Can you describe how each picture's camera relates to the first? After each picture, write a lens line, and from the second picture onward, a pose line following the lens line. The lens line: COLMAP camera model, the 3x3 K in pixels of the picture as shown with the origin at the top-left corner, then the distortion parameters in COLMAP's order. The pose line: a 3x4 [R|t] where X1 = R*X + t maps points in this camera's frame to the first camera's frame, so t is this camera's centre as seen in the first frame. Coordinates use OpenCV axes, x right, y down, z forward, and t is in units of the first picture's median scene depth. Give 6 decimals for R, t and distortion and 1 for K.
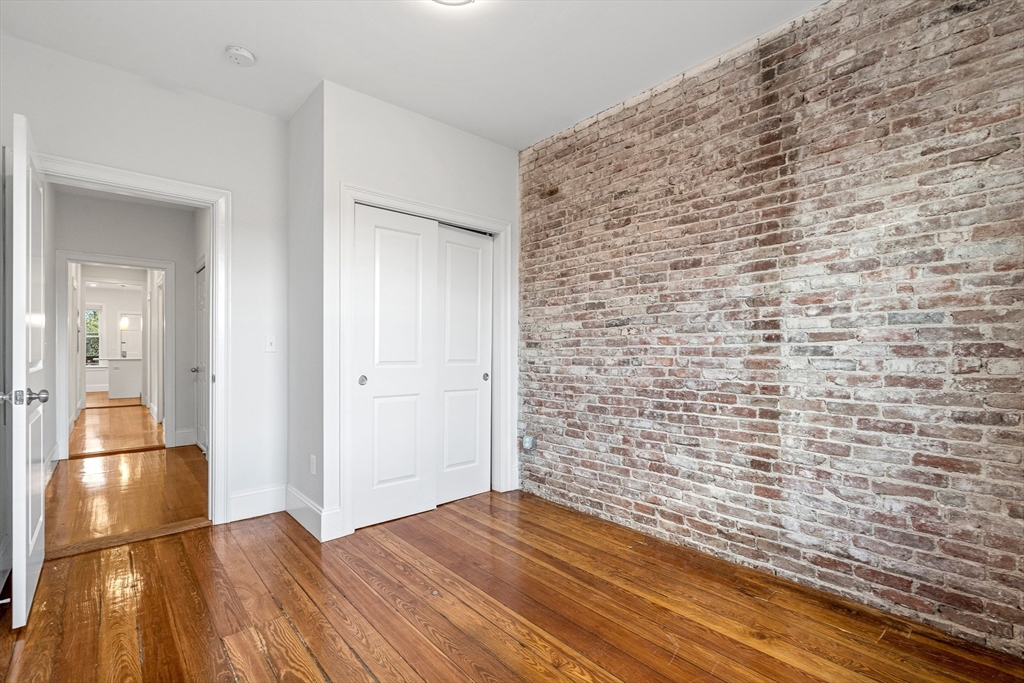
lens RADIAL K [[466.8, 0, 513.2], [0, 466.8, 346.9], [0, 0, 1]] dist [-0.005828, 0.001748]
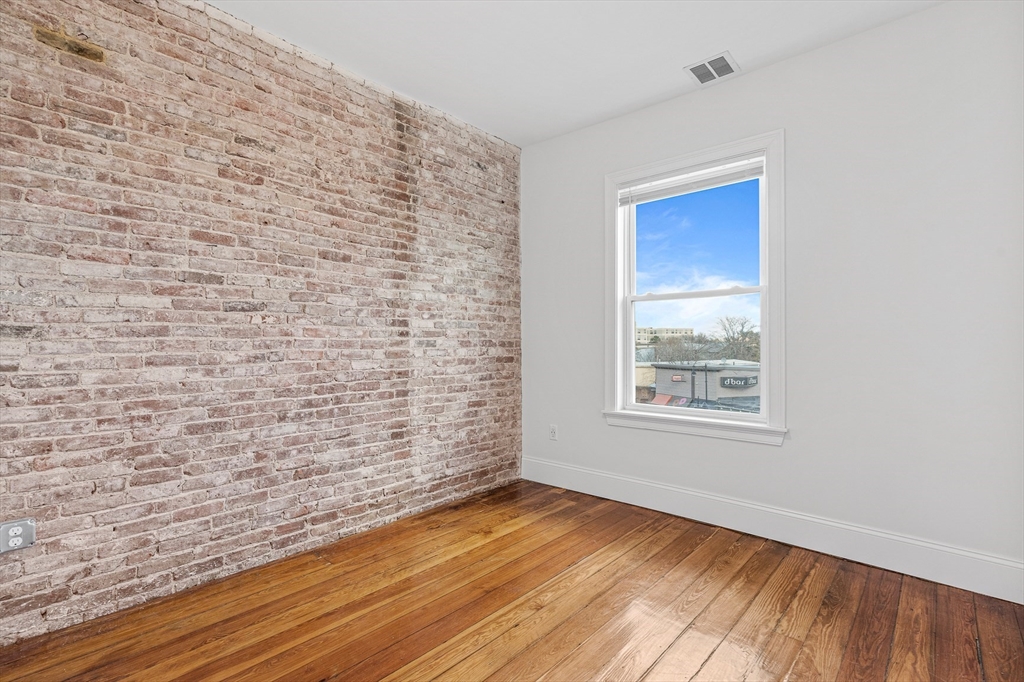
lens RADIAL K [[466.8, 0, 513.5], [0, 466.8, 342.6], [0, 0, 1]] dist [-0.005828, 0.001748]
pose [[-0.111184, 0.009393, 0.993755, -0.727842], [-0.002479, 0.999950, -0.009729, 0.016629], [-0.993797, -0.003545, -0.111156, 0.808623]]
